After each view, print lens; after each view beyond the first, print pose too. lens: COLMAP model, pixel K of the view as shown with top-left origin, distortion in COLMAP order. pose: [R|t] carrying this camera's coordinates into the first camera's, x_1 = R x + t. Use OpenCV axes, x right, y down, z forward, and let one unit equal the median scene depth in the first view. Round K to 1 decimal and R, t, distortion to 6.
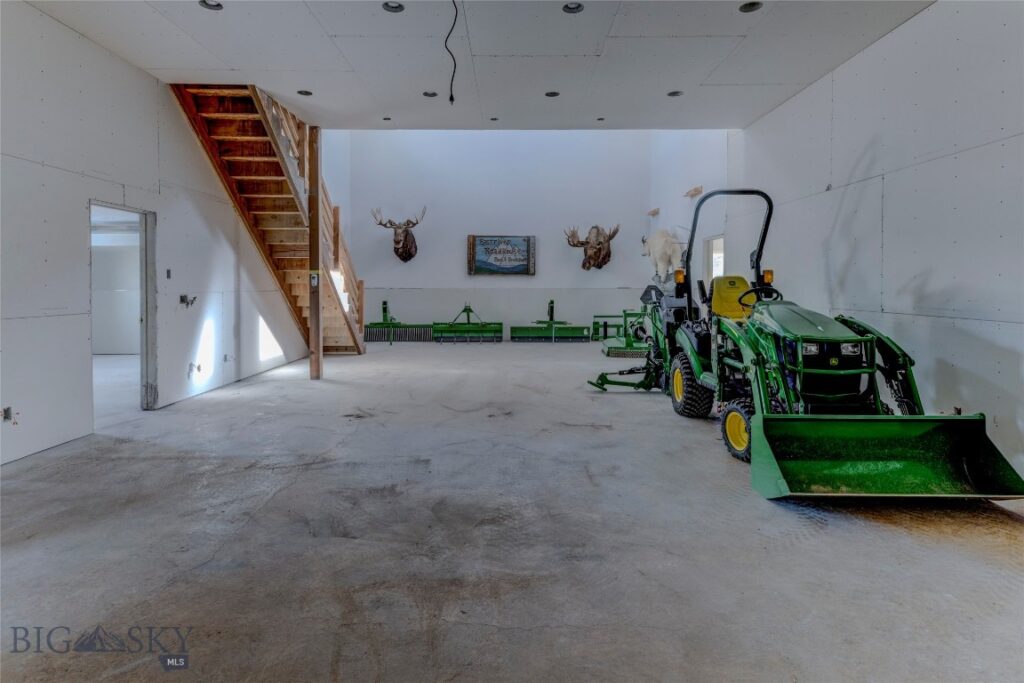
lens RADIAL K [[593.5, 0, 512.3], [0, 593.5, 297.6], [0, 0, 1]] dist [0.019977, -0.000407]
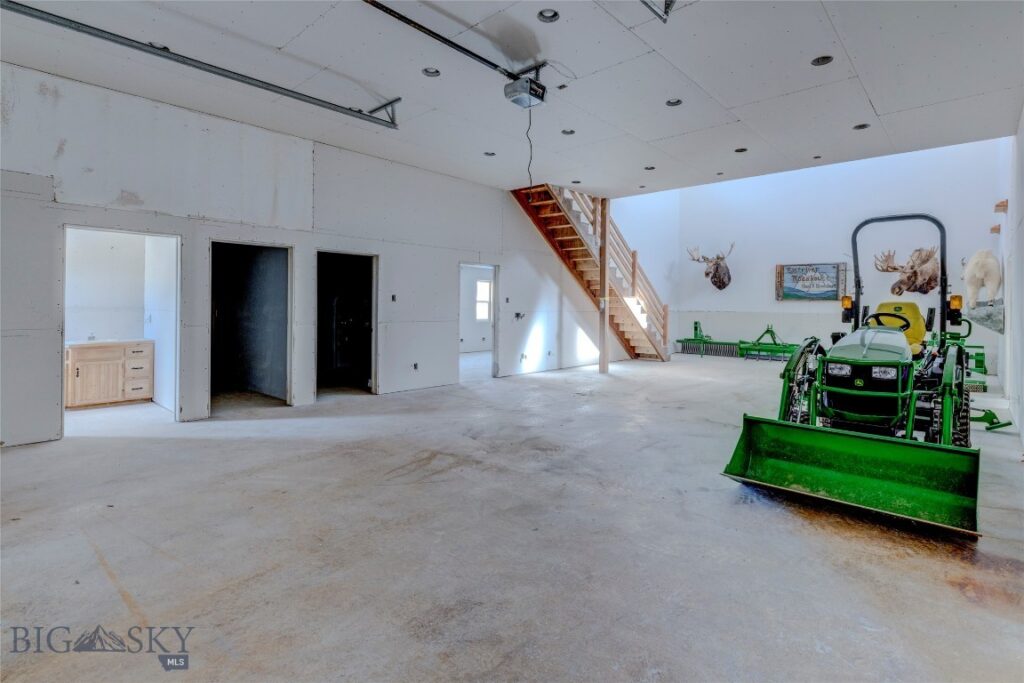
lens RADIAL K [[494.4, 0, 512.0], [0, 494.4, 305.7], [0, 0, 1]] dist [-0.000884, 0.000077]
pose [[0.736455, 0.007060, -0.676449, 0.350745], [-0.025407, 0.999529, -0.017229, 0.000542], [0.676009, 0.029875, 0.736288, -0.035515]]
